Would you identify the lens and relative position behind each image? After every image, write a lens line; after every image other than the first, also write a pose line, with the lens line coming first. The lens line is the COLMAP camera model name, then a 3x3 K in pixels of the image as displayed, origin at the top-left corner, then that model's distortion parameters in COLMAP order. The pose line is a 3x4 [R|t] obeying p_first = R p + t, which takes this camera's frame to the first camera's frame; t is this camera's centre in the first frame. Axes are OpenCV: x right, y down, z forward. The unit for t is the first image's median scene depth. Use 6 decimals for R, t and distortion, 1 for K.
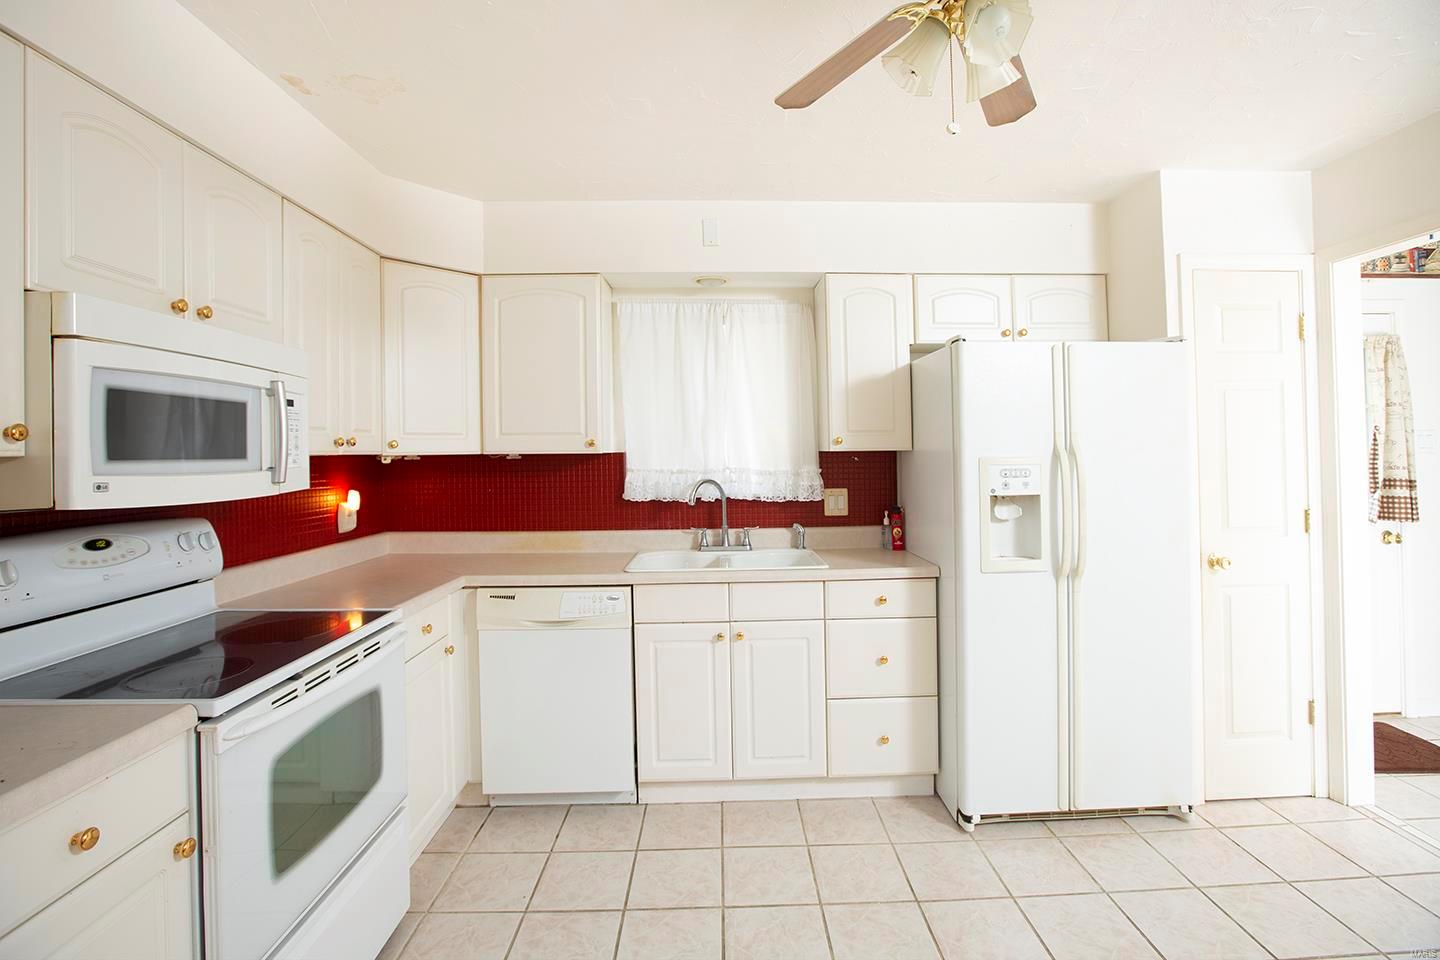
lens RADIAL K [[687.0, 0, 726.5], [0, 687.0, 443.5], [0, 0, 1]] dist [-0.067832, 0.019414]
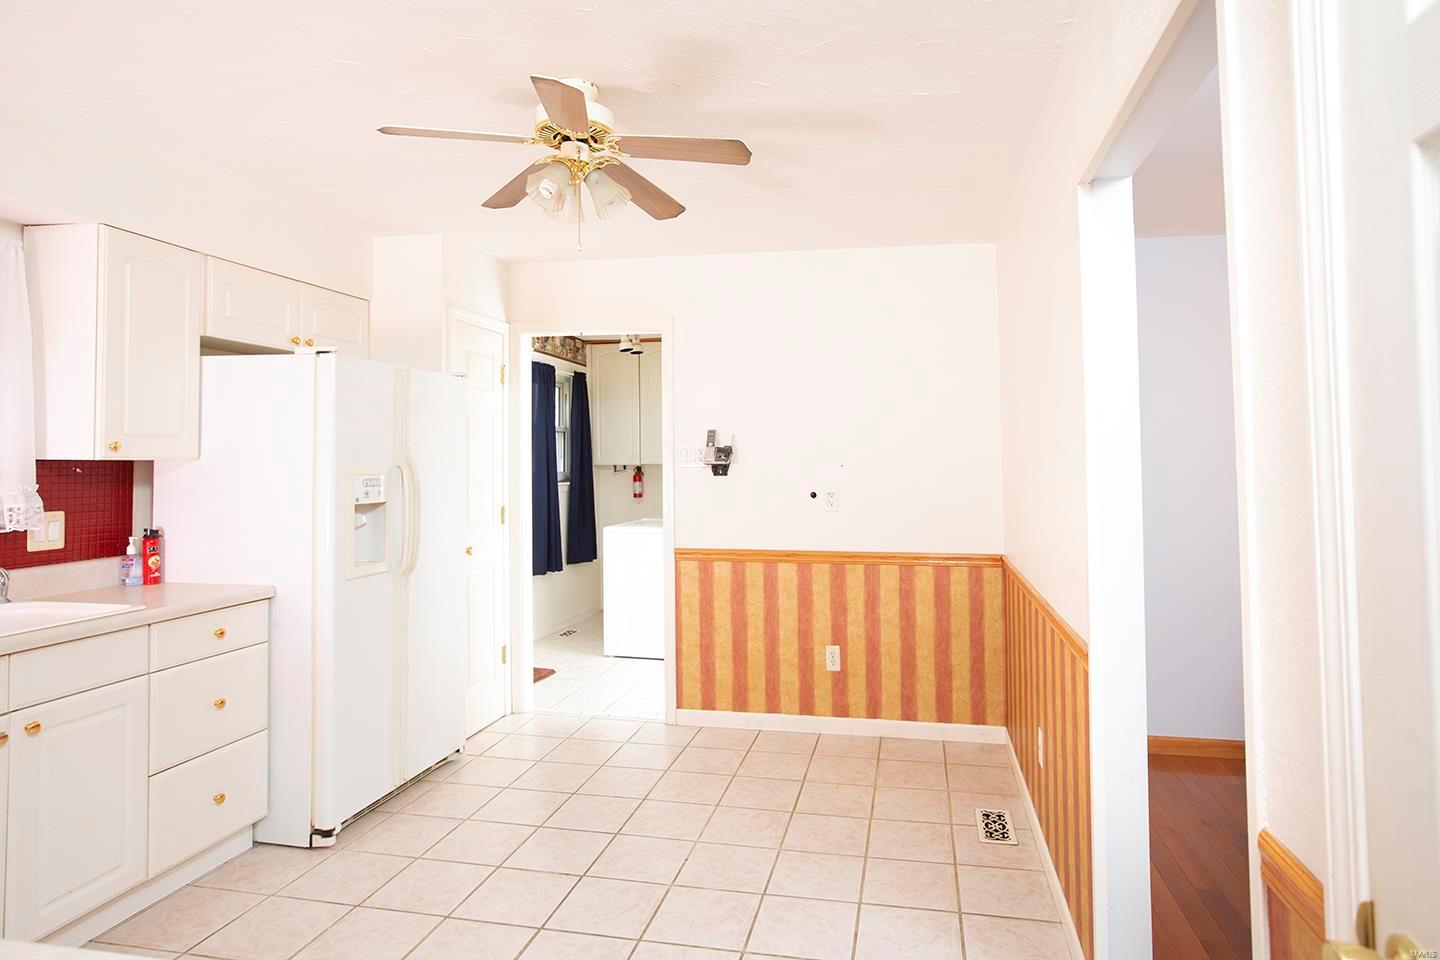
lens RADIAL K [[792.5, 0, 720.0], [0, 792.5, 480.0], [0, 0, 1]] dist [0.196211, 0.000208]
pose [[0.292768, -0.011175, 0.956118, -0.650918], [-0.014878, 0.999757, 0.016241, 0.009483], [-0.956068, -0.018980, 0.292531, 0.084937]]
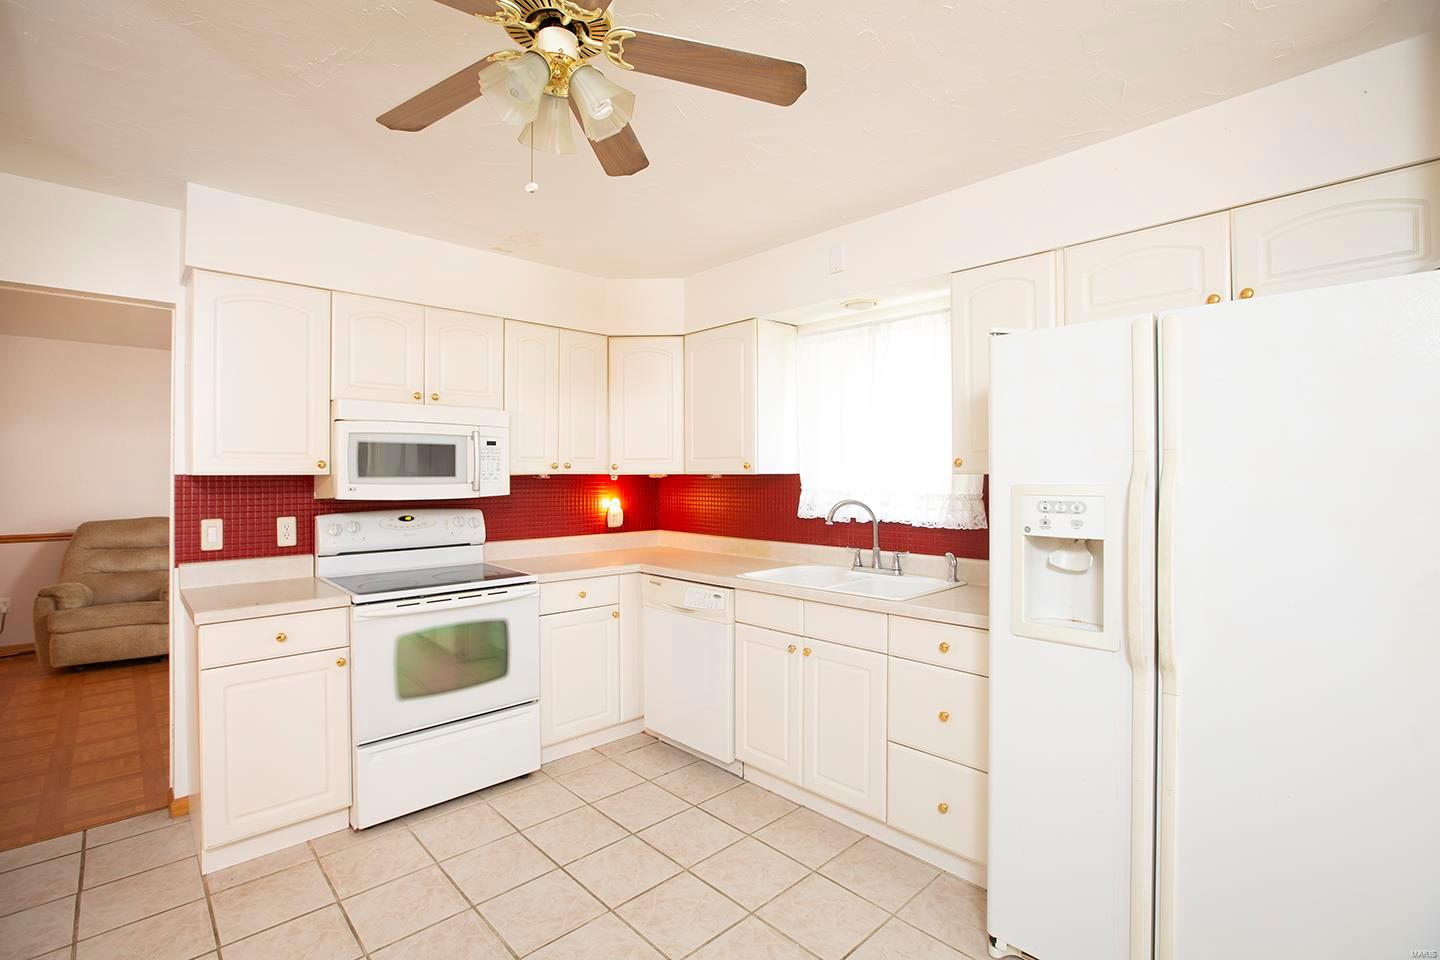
lens RADIAL K [[659.2, 0, 743.6], [0, 659.2, 472.4], [0, 0, 1]] dist [-0.065633, 0.027931]
pose [[0.657891, 0.007307, -0.753078, 0.711809], [0.005648, 0.999877, 0.014636, -0.005628], [0.753092, -0.013882, 0.657769, 0.279311]]
